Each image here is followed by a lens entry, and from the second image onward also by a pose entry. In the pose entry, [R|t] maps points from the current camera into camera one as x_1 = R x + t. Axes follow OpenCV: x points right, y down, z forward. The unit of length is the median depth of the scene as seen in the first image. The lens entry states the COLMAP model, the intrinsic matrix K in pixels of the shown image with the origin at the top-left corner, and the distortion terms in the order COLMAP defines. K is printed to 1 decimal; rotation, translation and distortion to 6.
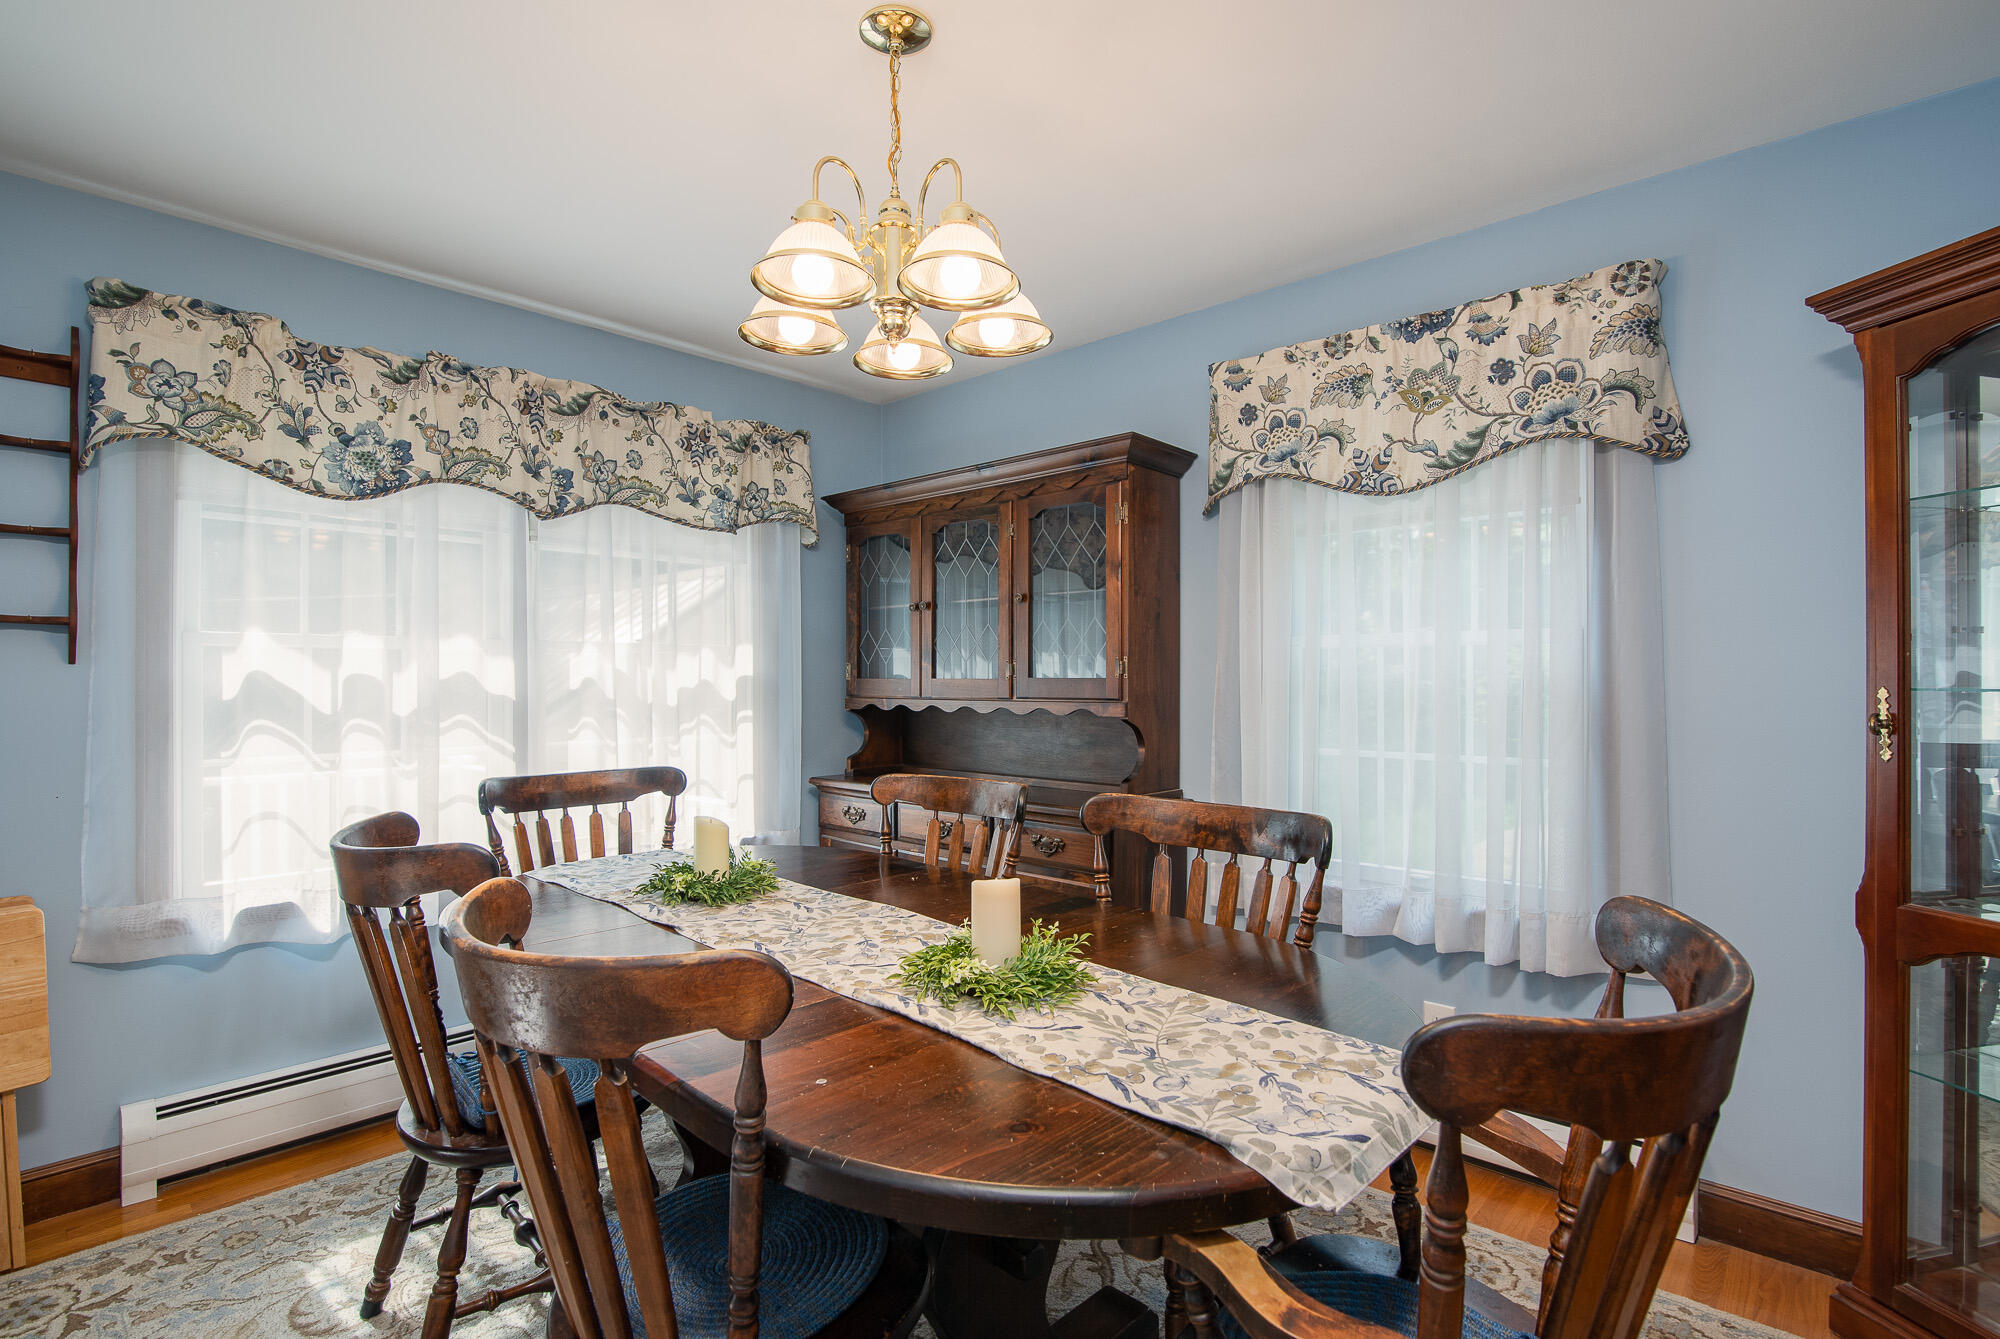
lens RADIAL K [[930.7, 0, 997.5], [0, 930.7, 675.4], [0, 0, 1]] dist [0.003036, 0.000312]
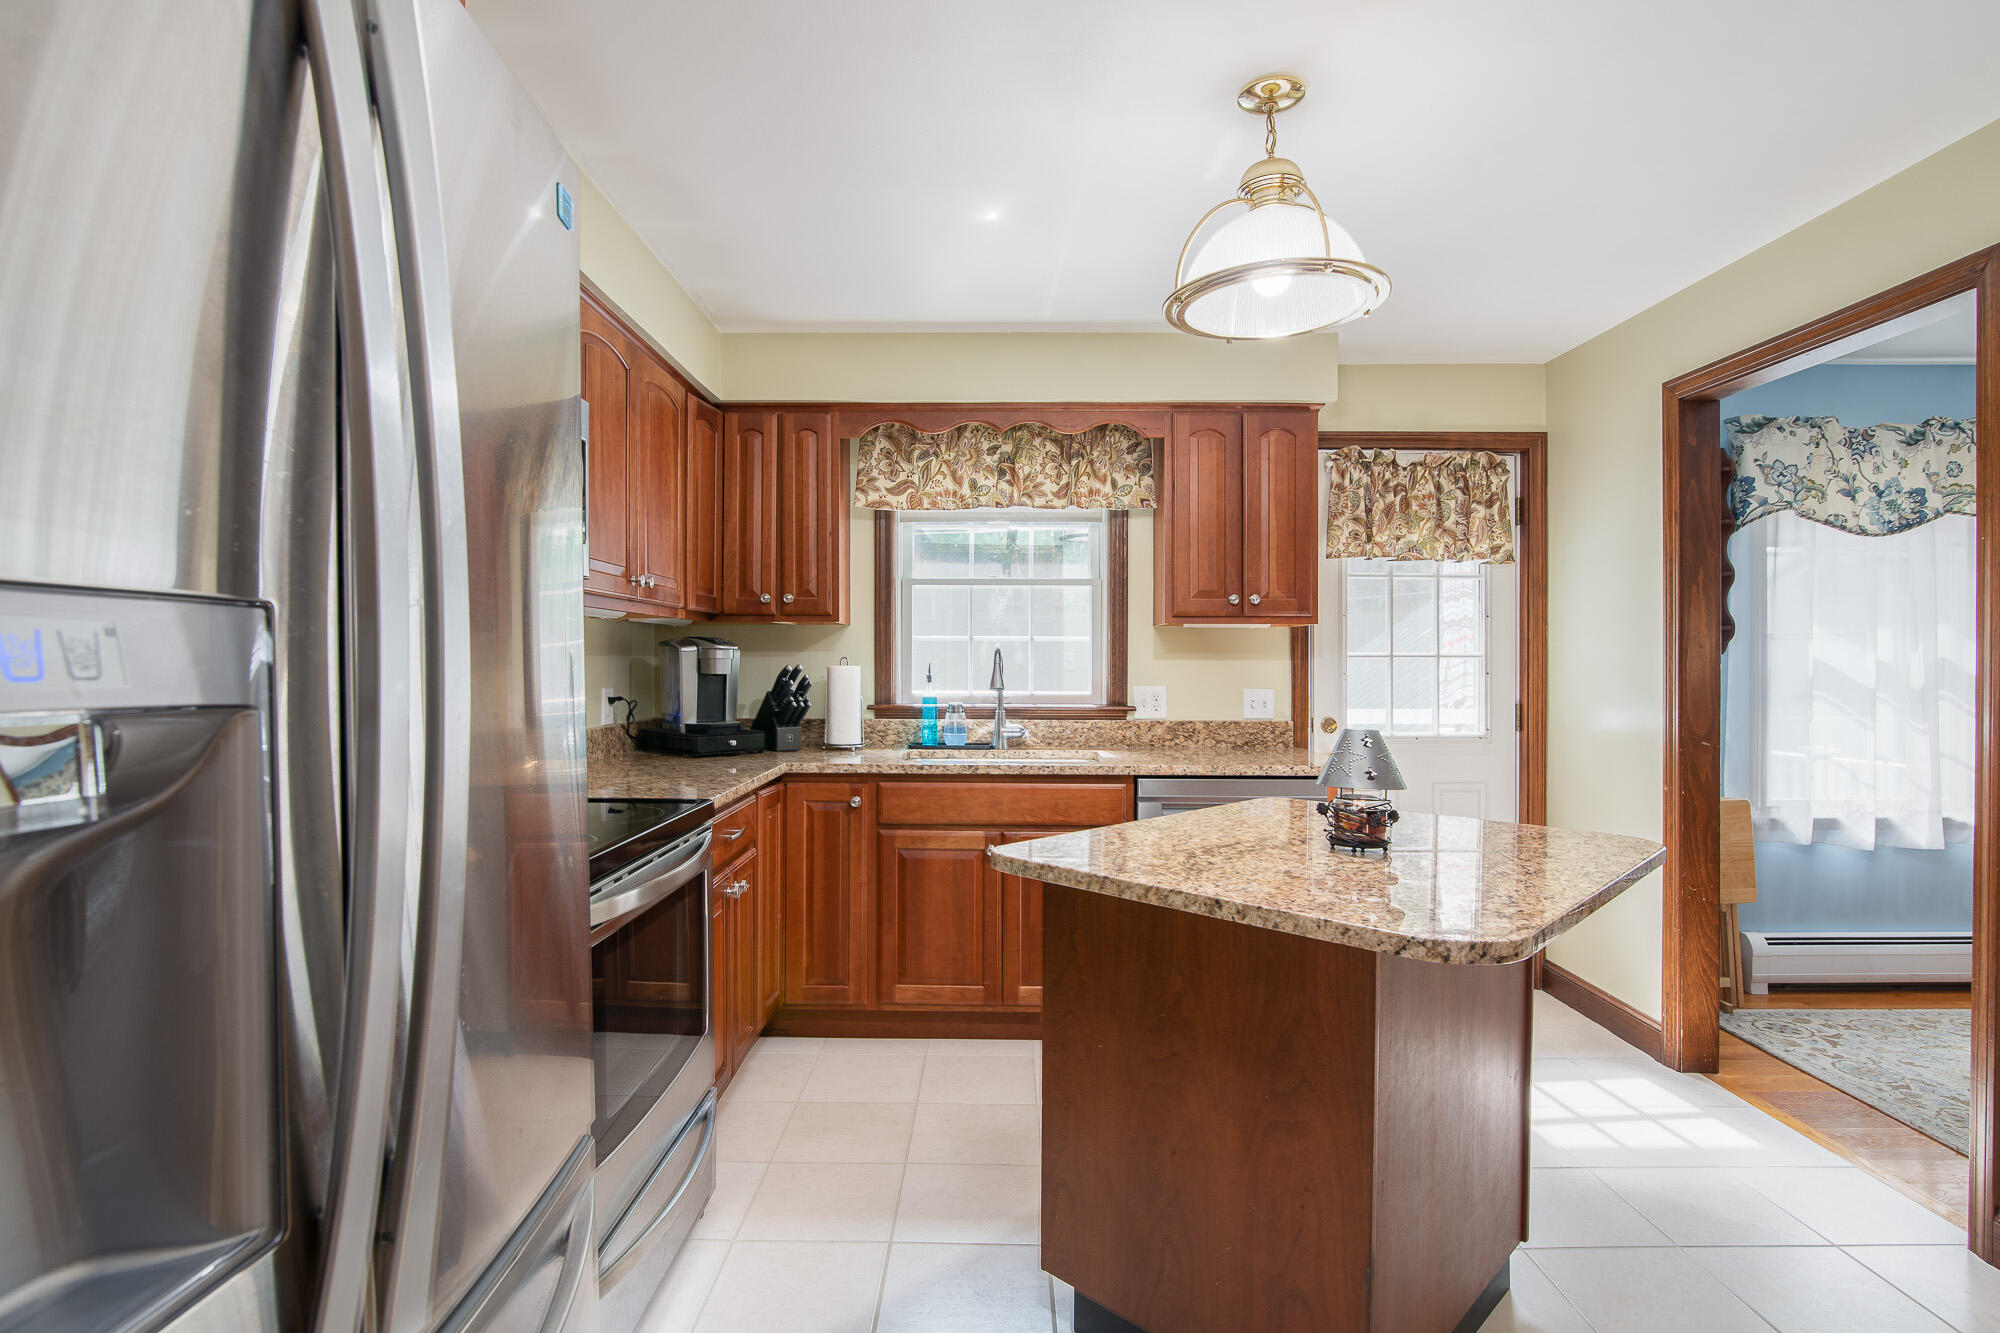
lens RADIAL K [[981.0, 0, 998.1], [0, 981.0, 661.0], [0, 0, 1]] dist [-0.023756, -0.000384]
pose [[0.665003, 0.001316, -0.746839, -0.501756], [-0.000260, 0.999999, 0.001530, -0.003230], [0.746841, -0.000824, 0.665003, -0.944422]]
